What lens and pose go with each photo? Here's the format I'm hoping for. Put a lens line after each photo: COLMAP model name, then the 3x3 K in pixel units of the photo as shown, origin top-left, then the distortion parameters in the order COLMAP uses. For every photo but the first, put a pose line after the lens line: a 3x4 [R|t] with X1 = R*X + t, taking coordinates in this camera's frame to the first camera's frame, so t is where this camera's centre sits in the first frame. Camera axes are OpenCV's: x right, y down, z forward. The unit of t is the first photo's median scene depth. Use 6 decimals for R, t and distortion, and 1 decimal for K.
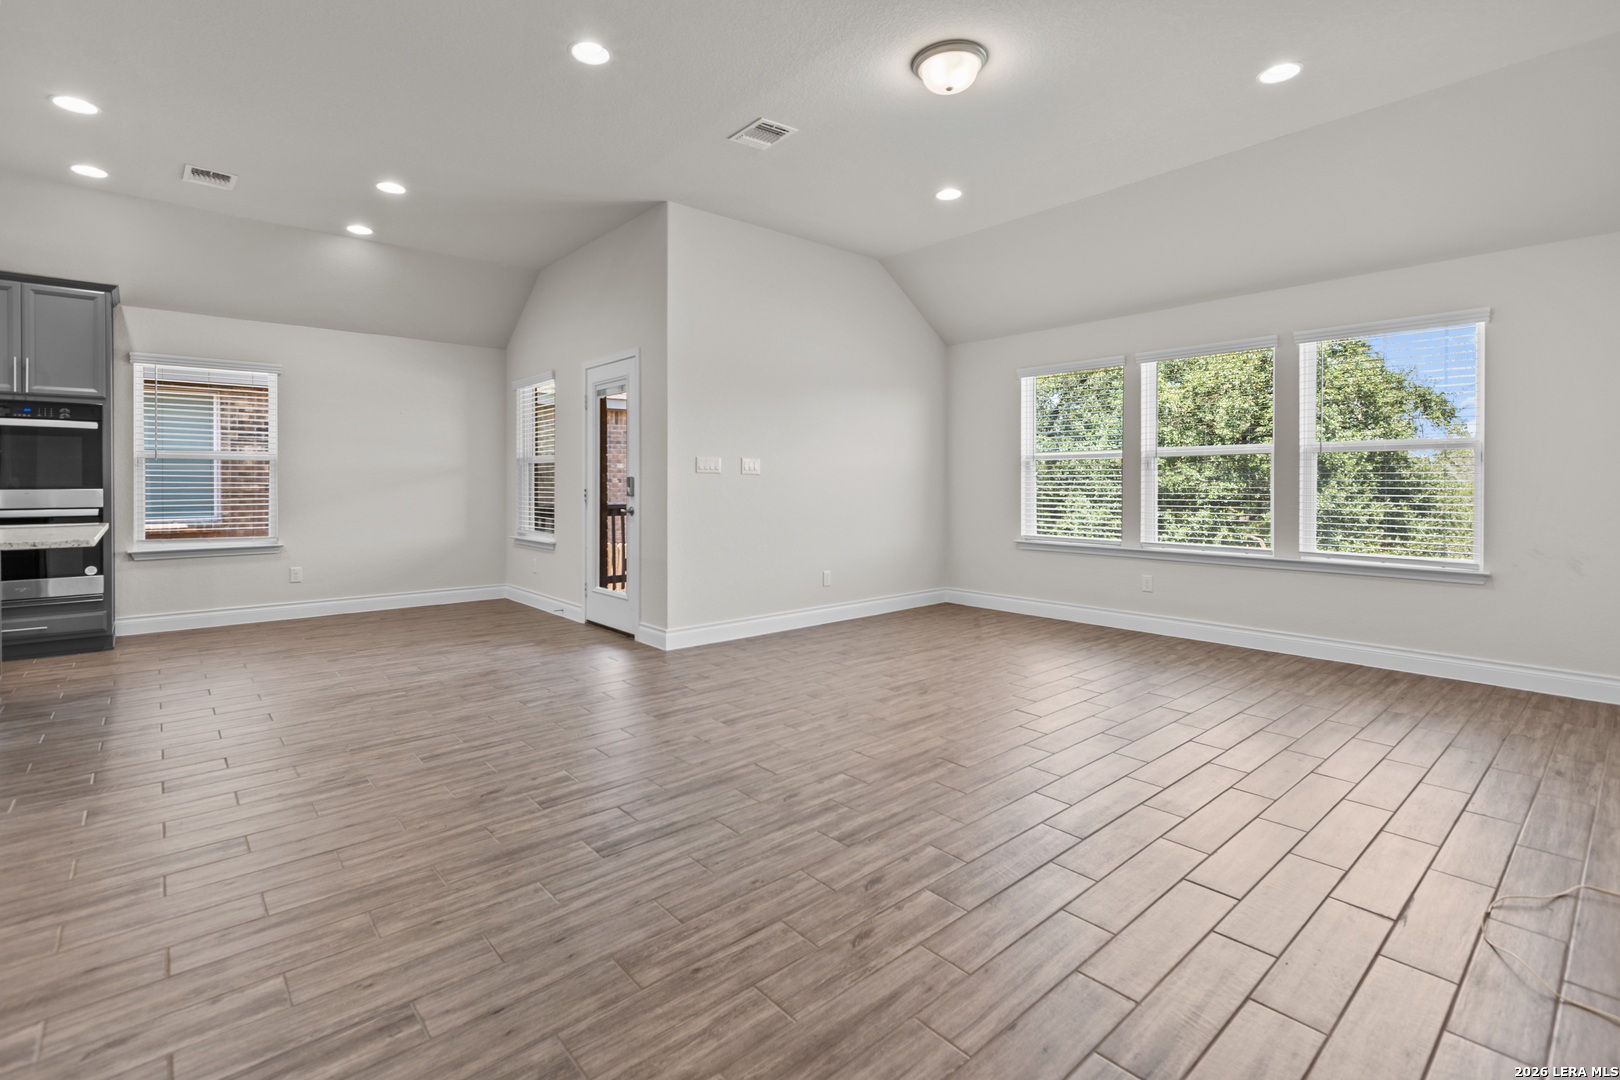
lens RADIAL K [[744.5, 0, 795.0], [0, 744.5, 485.0], [0, 0, 1]] dist [0.009335, -0.002137]
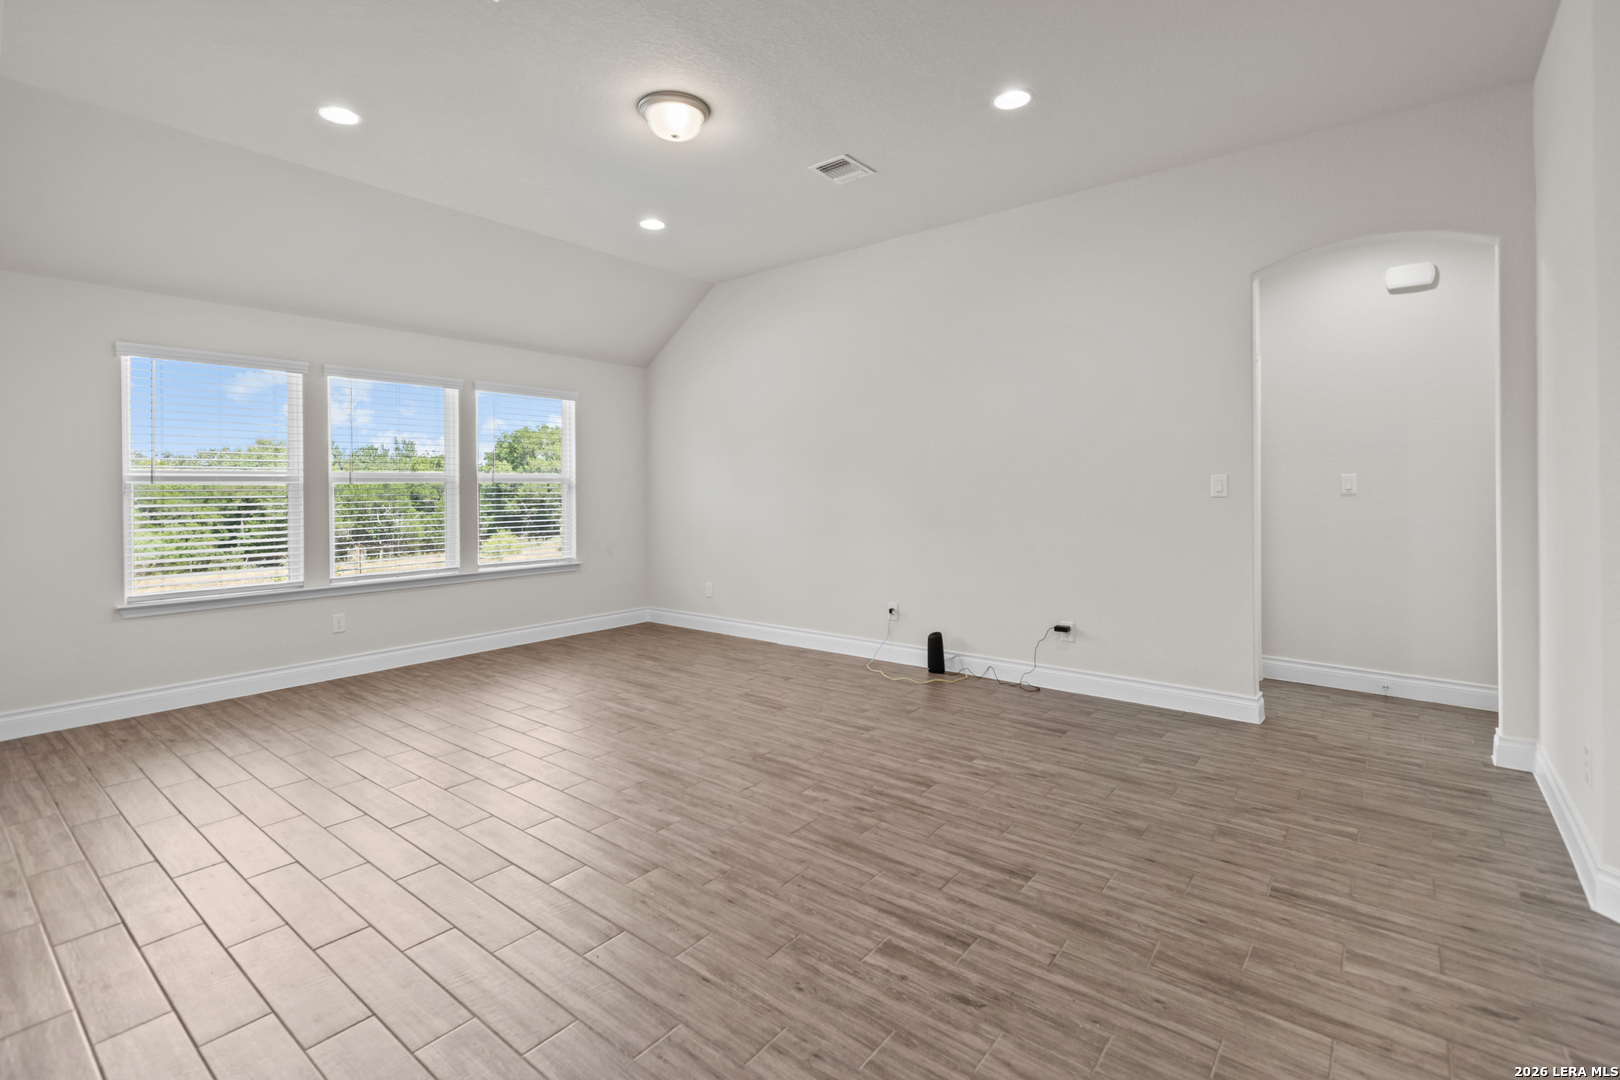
lens RADIAL K [[744.5, 0, 795.7], [0, 744.5, 488.3], [0, 0, 1]] dist [0.009335, -0.002137]
pose [[-0.178557, 0.000849, 0.983929, -1.240643], [0.012333, 0.999923, 0.001376, -0.061569], [-0.983852, 0.012380, -0.178554, 1.508061]]
